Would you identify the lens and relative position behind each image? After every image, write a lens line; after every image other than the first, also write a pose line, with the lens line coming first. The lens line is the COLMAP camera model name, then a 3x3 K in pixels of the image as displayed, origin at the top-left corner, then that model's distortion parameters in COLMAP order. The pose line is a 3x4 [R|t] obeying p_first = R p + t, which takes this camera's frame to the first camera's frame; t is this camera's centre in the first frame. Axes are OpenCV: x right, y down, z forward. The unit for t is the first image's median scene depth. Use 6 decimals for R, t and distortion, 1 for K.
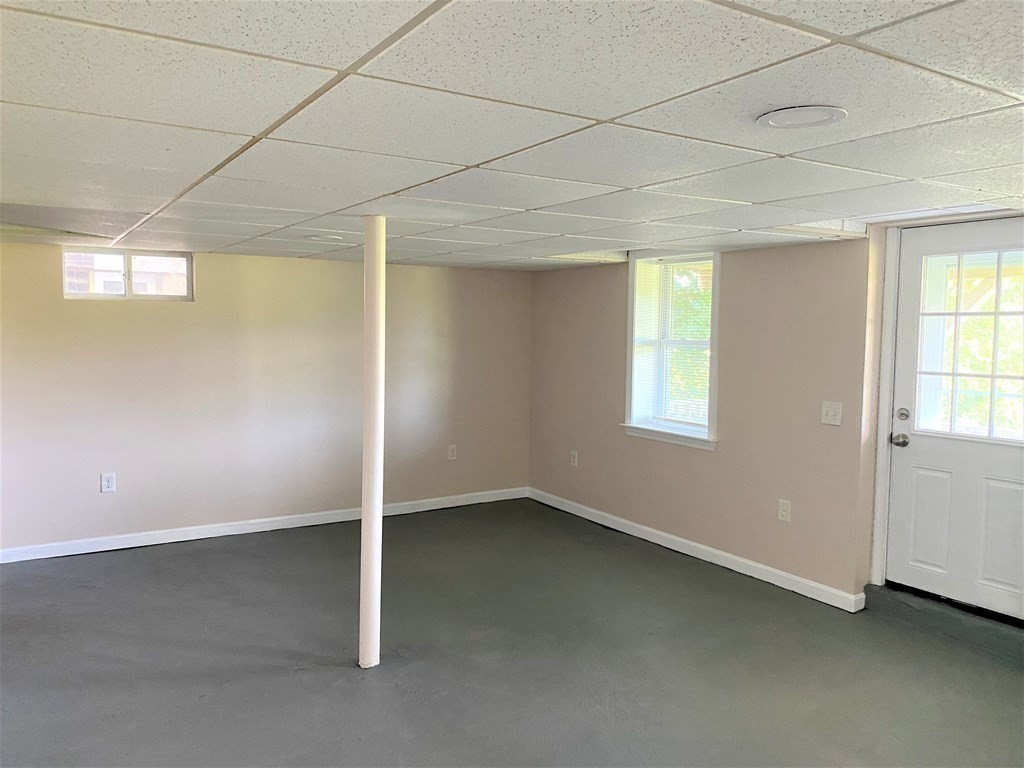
lens RADIAL K [[787.5, 0, 512.0], [0, 787.5, 384.0], [0, 0, 1]] dist [0.068141, -0.042489]
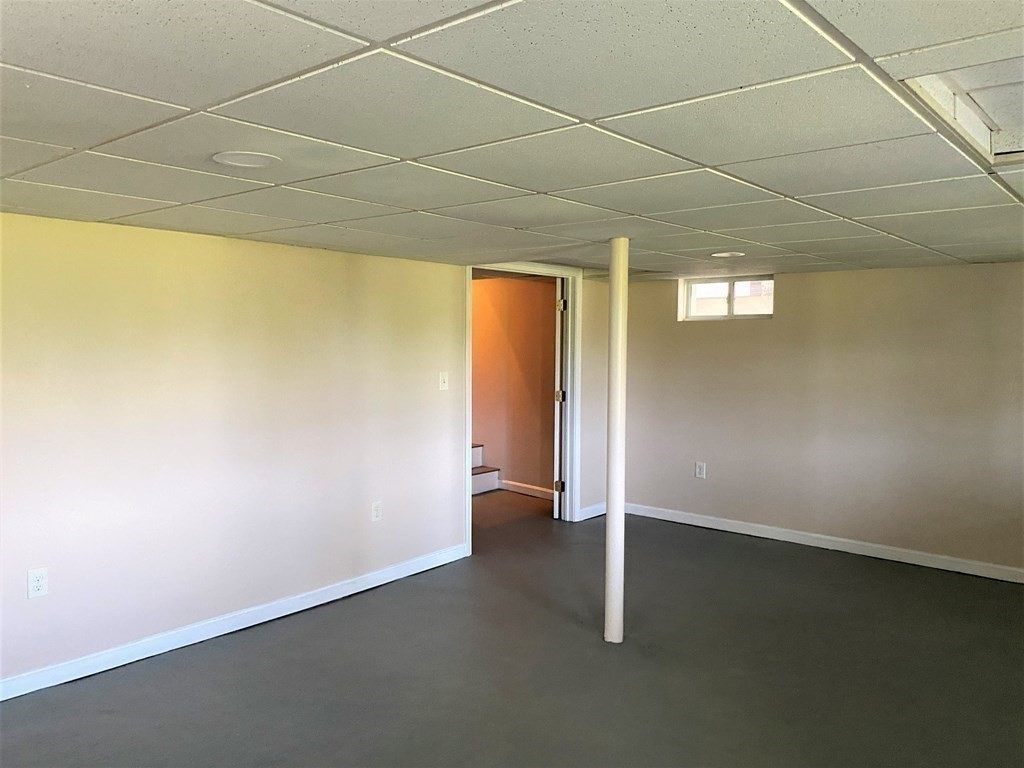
lens RADIAL K [[787.5, 0, 512.0], [0, 787.5, 384.0], [0, 0, 1]] dist [0.068141, -0.042489]
pose [[0.306411, 0.042742, -0.950939, 0.572533], [-0.069623, 0.997322, 0.022393, -0.015690], [0.949350, 0.059346, 0.308566, 0.360126]]
